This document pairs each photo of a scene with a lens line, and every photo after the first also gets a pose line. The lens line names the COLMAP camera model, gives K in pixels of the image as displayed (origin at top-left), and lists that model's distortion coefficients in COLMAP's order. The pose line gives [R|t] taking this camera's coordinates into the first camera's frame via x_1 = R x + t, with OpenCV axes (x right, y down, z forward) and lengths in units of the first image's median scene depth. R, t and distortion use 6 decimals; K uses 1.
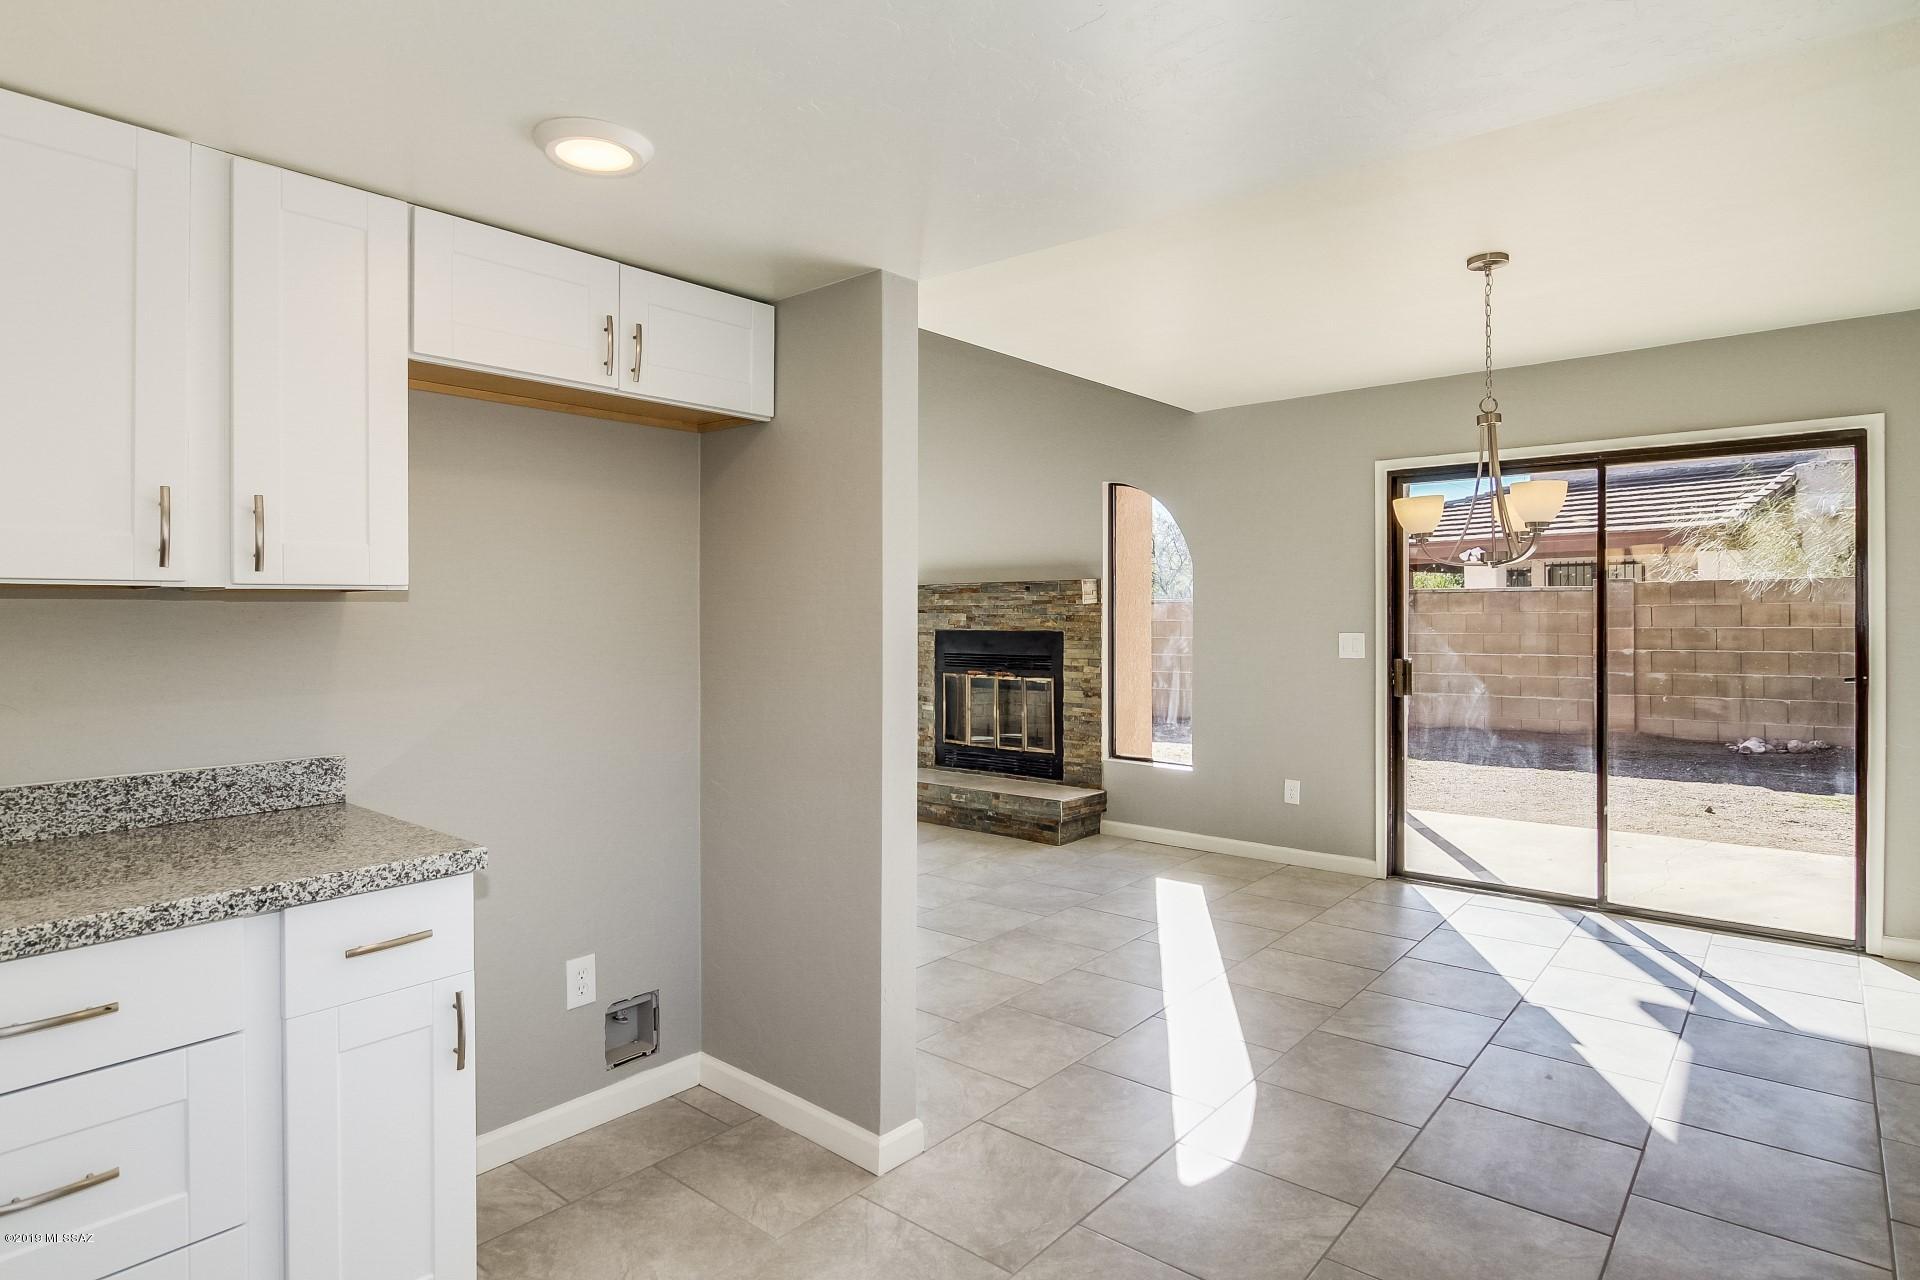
lens RADIAL K [[1045.2, 0, 957.6], [0, 1045.2, 625.0], [0, 0, 1]] dist [-0.000836, 0.000961]
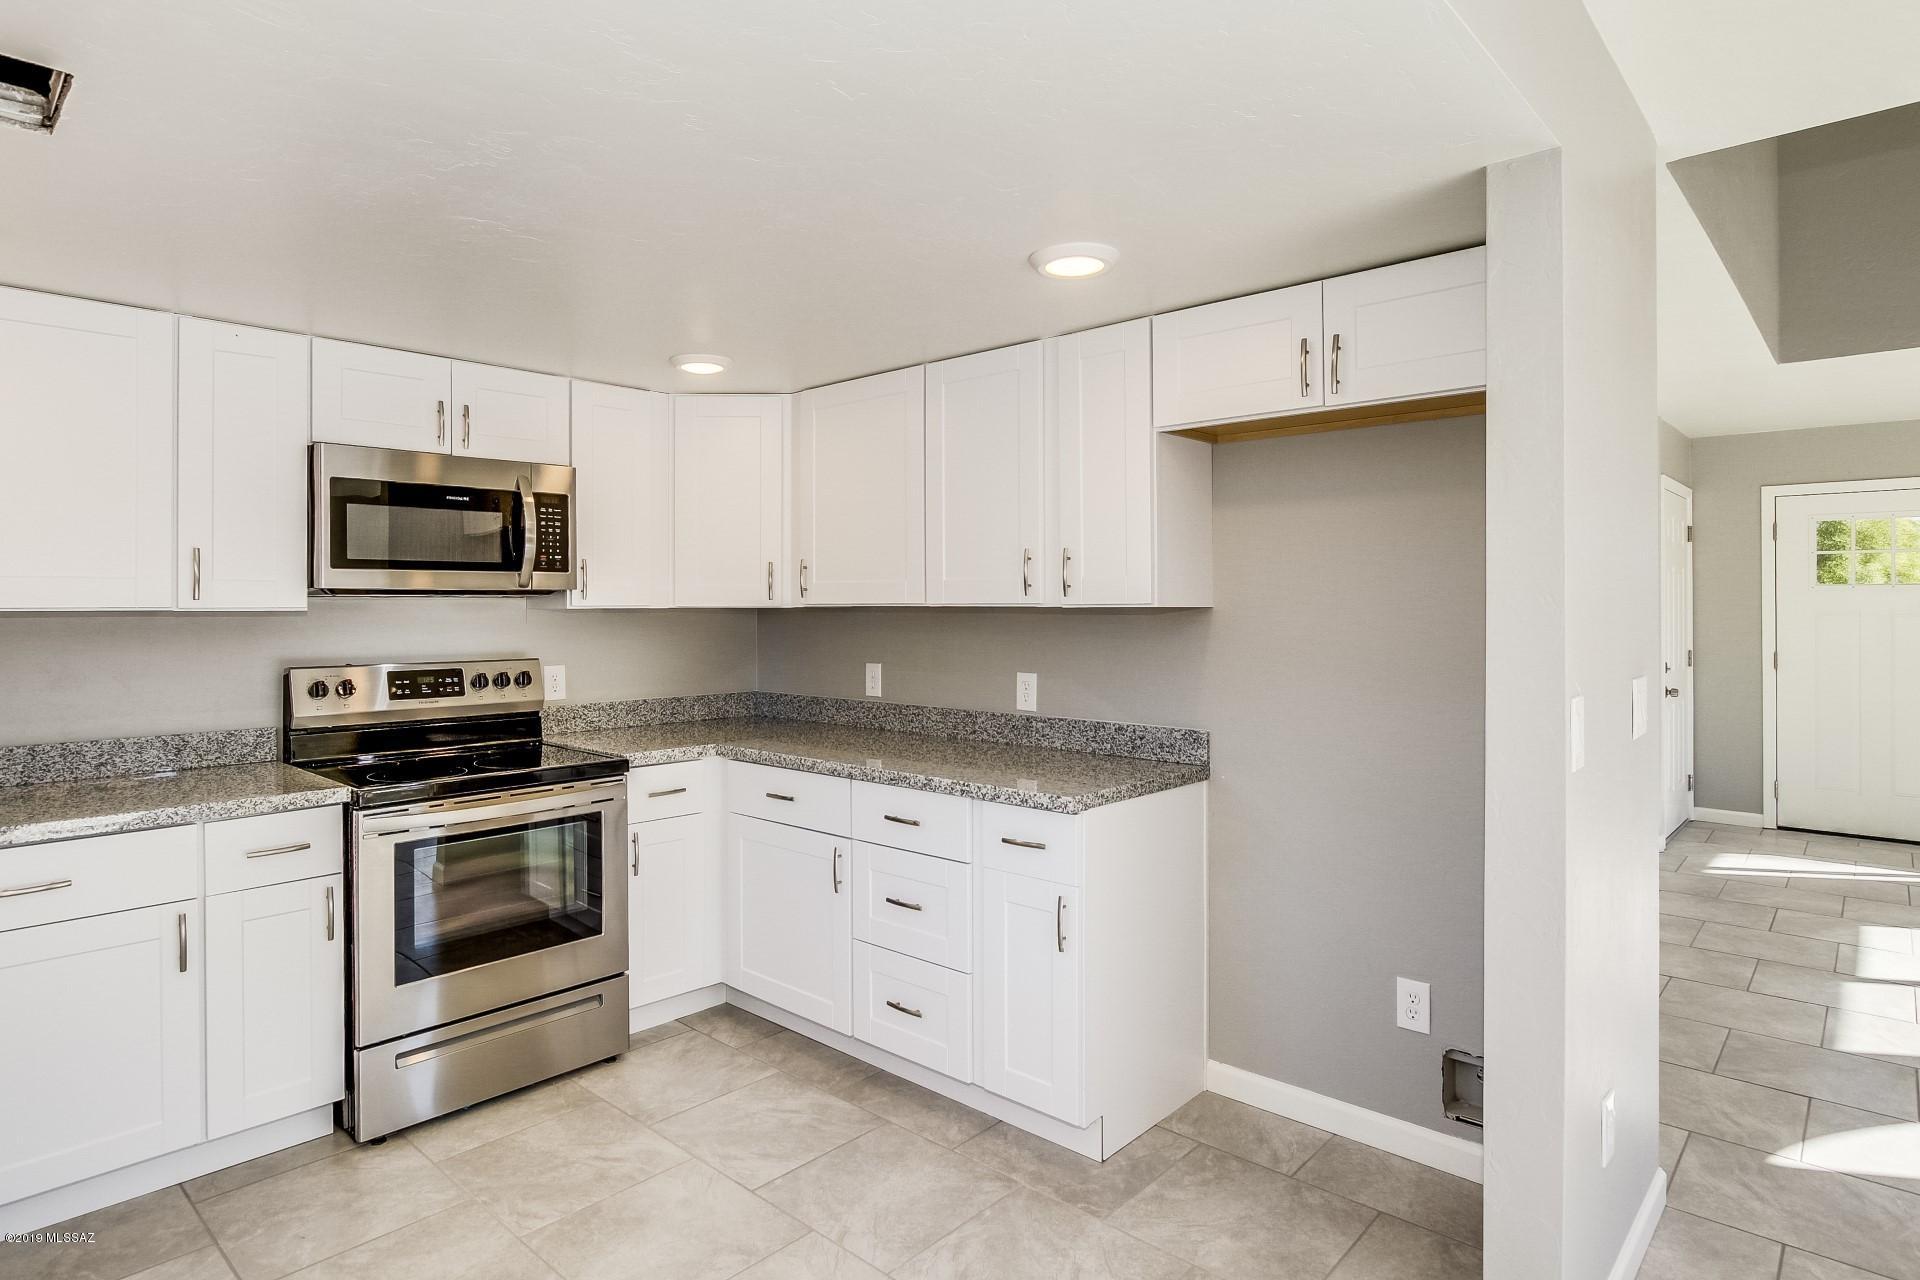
lens RADIAL K [[1045.2, 0, 960.0], [0, 1045.2, 628.6], [0, 0, 1]] dist [-0.000836, 0.000961]
pose [[-0.022980, 0.021940, -0.999495, 0.801301], [-0.013948, 0.999655, 0.022265, -0.031929], [0.999639, 0.014453, -0.022666, 0.781103]]
